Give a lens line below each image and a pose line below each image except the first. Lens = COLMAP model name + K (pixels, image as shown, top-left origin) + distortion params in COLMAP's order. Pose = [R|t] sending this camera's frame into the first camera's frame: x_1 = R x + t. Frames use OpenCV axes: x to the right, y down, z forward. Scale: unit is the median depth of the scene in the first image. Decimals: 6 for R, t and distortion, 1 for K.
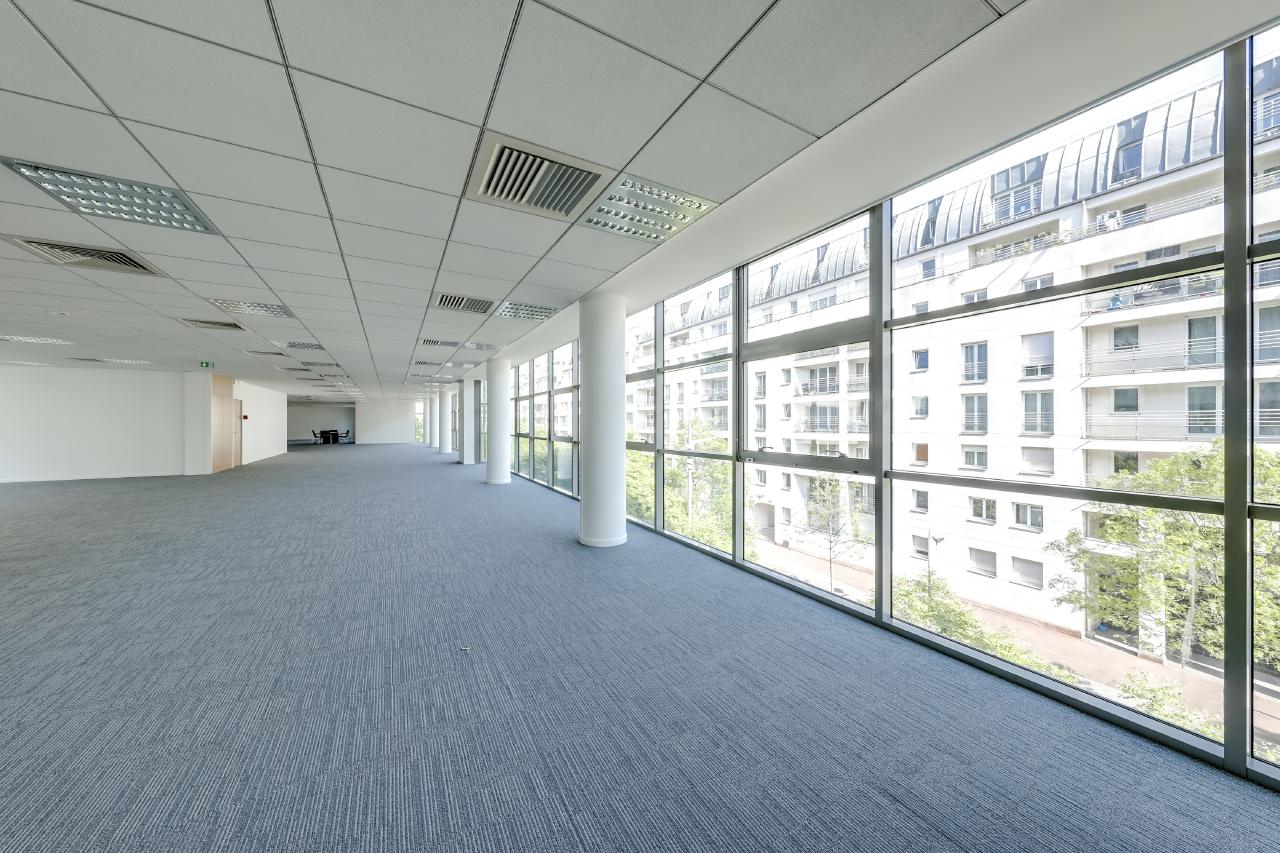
lens RADIAL K [[437.5, 0, 640.0], [0, 437.5, 426.5], [0, 0, 1]] dist [-0.001127, -0.000050]
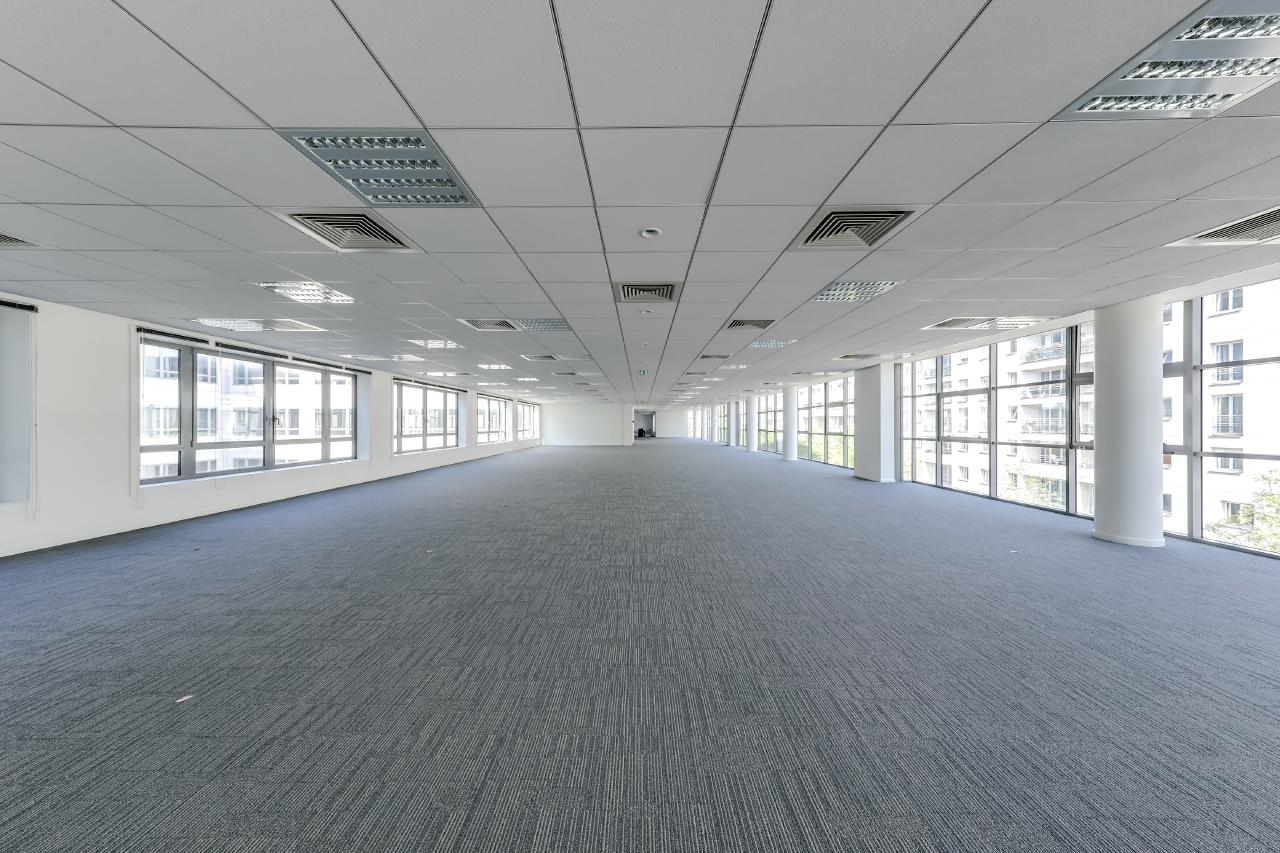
lens RADIAL K [[437.5, 0, 640.0], [0, 437.5, 426.5], [0, 0, 1]] dist [-0.001127, -0.000050]
pose [[0.865047, 0.003801, -0.501676, 0.176523], [-0.005034, 0.999987, -0.001103, 0.004840], [0.501665, 0.003480, 0.865055, -0.704957]]
